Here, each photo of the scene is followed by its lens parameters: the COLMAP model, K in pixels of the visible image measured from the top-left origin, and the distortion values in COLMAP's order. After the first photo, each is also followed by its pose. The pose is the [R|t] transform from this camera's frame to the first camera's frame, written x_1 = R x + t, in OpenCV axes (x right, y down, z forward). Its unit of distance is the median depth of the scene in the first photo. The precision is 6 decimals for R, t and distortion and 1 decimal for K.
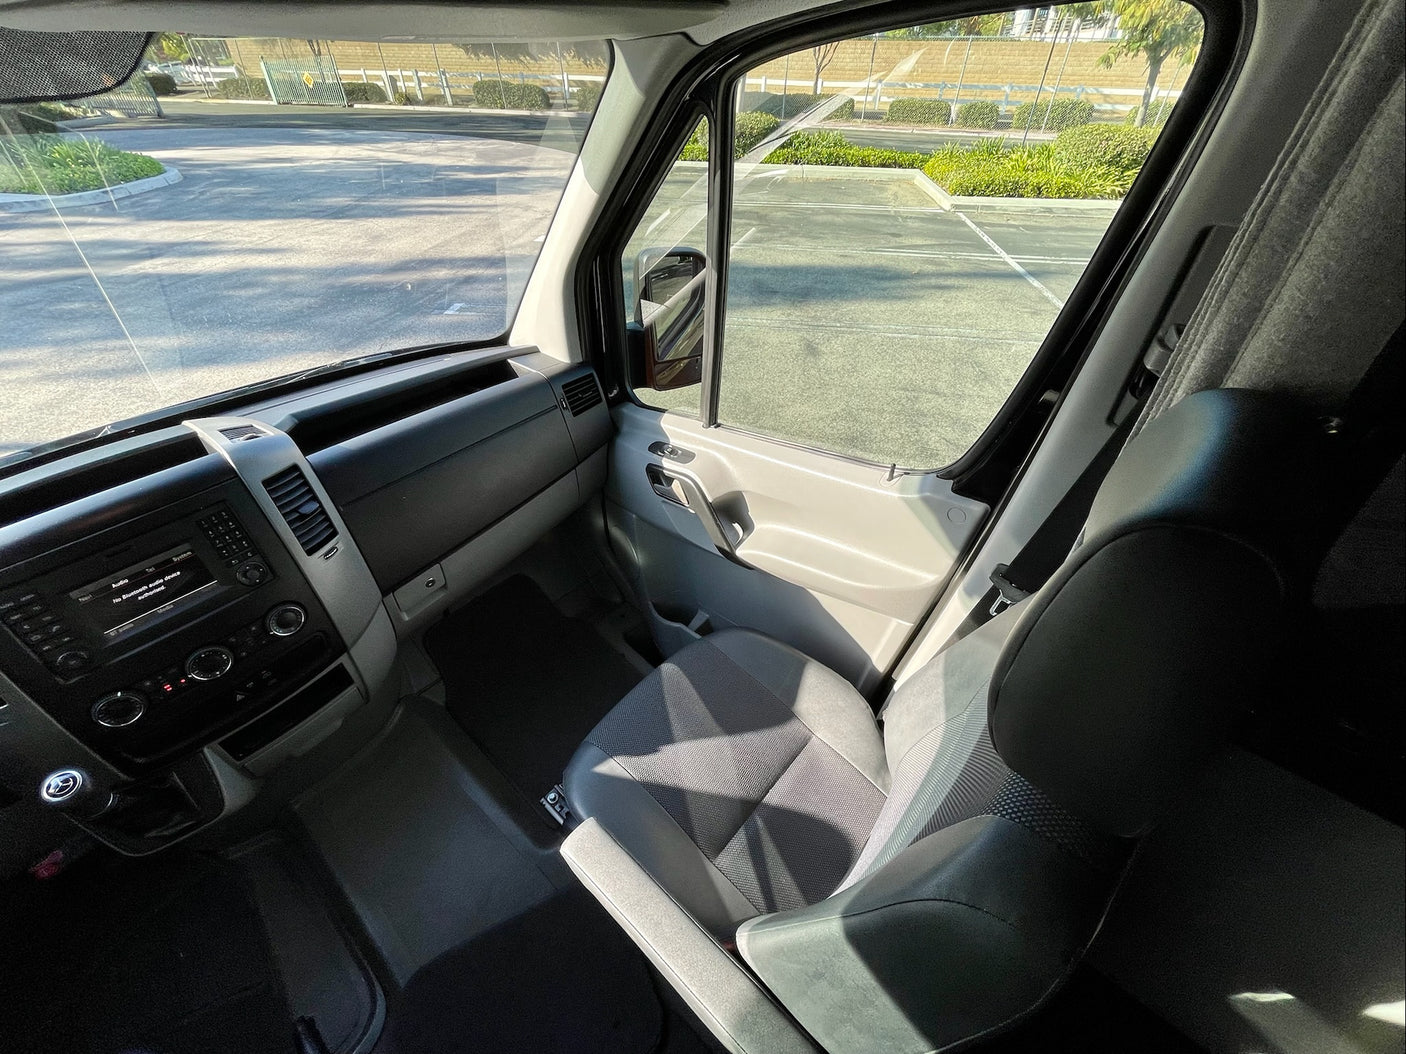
lens RADIAL K [[567.8, 0, 705.0], [0, 567.8, 523.5], [0, 0, 1]] dist [-0.001924, 0.000205]
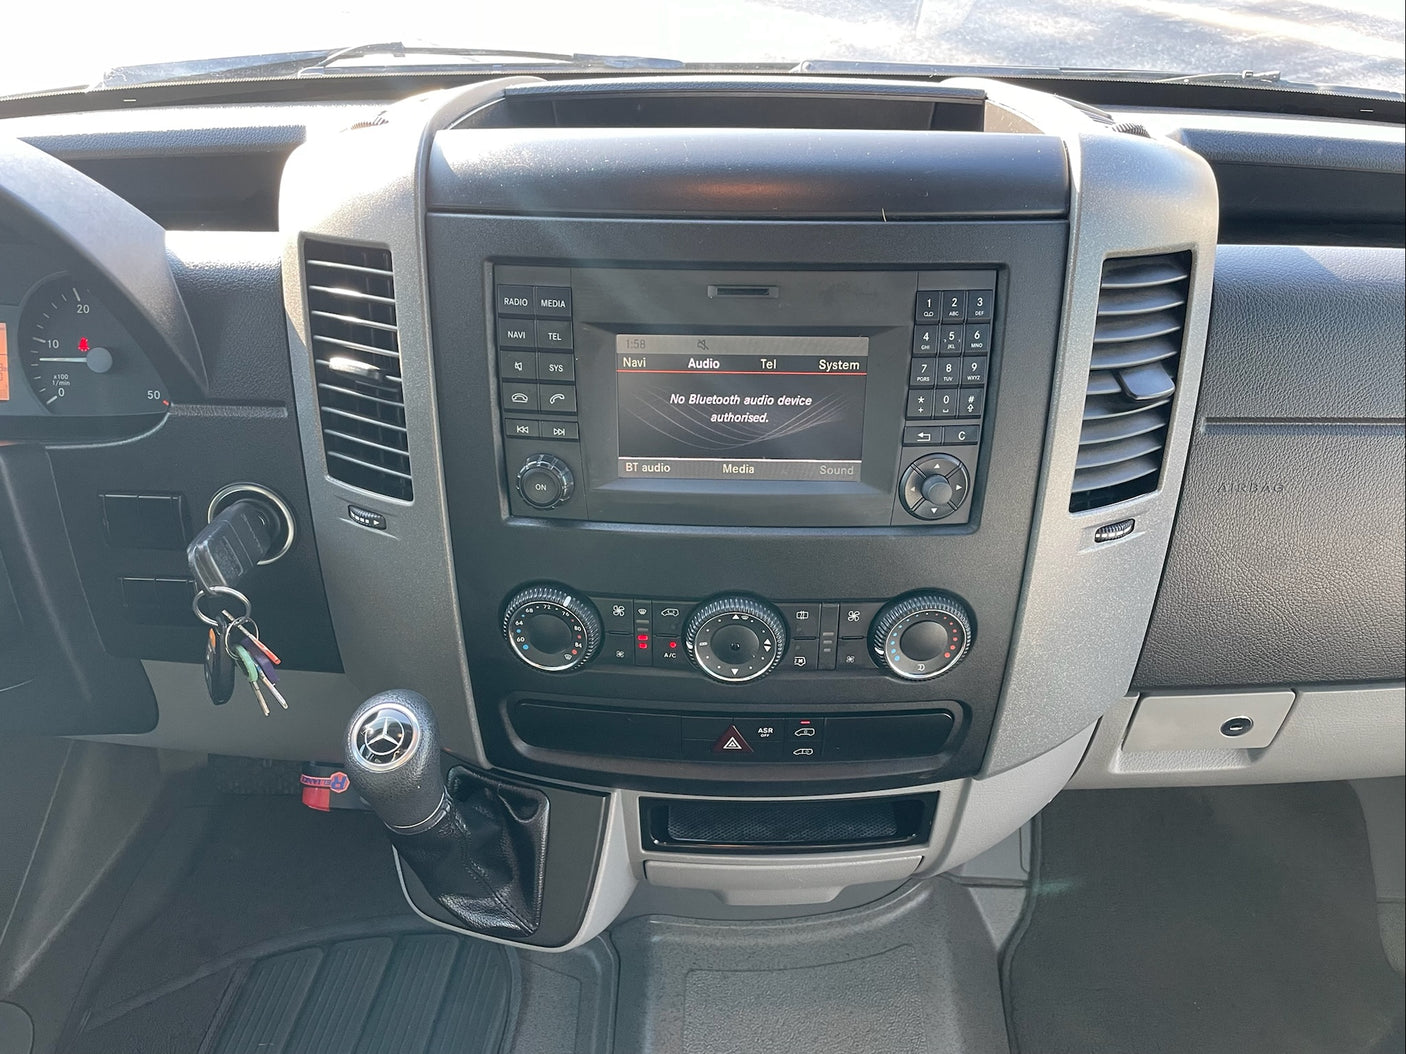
lens RADIAL K [[1071.9, 0, 698.0], [0, 1071.9, 515.6], [0, 0, 1]] dist [0.029657, 0.000485]
pose [[0.628103, 0.486075, -0.607633, -0.444584], [-0.490732, 0.853461, 0.175461, 0.055355], [0.603878, 0.187977, 0.774594, 0.372249]]
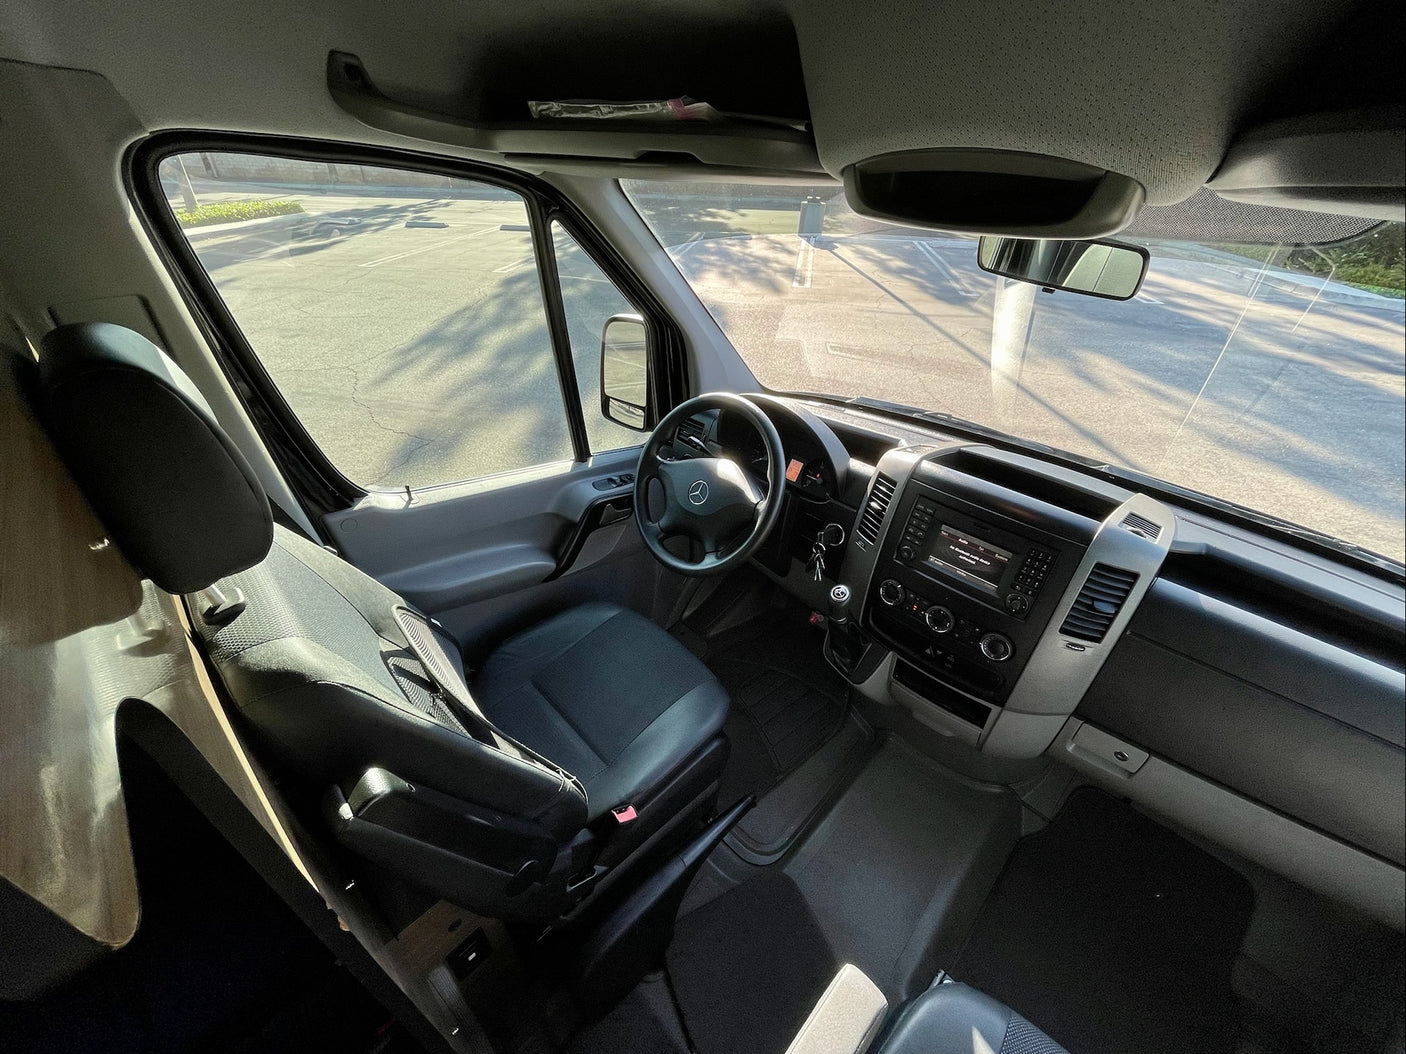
lens RADIAL K [[567.8, 0, 709.1], [0, 567.8, 522.2], [0, 0, 1]] dist [-0.001924, 0.000205]
pose [[-0.082587, 0.538078, -0.838840, 0.123018], [-0.642940, 0.614354, 0.457381, -0.129372], [0.761451, 0.577097, 0.295214, 0.080542]]
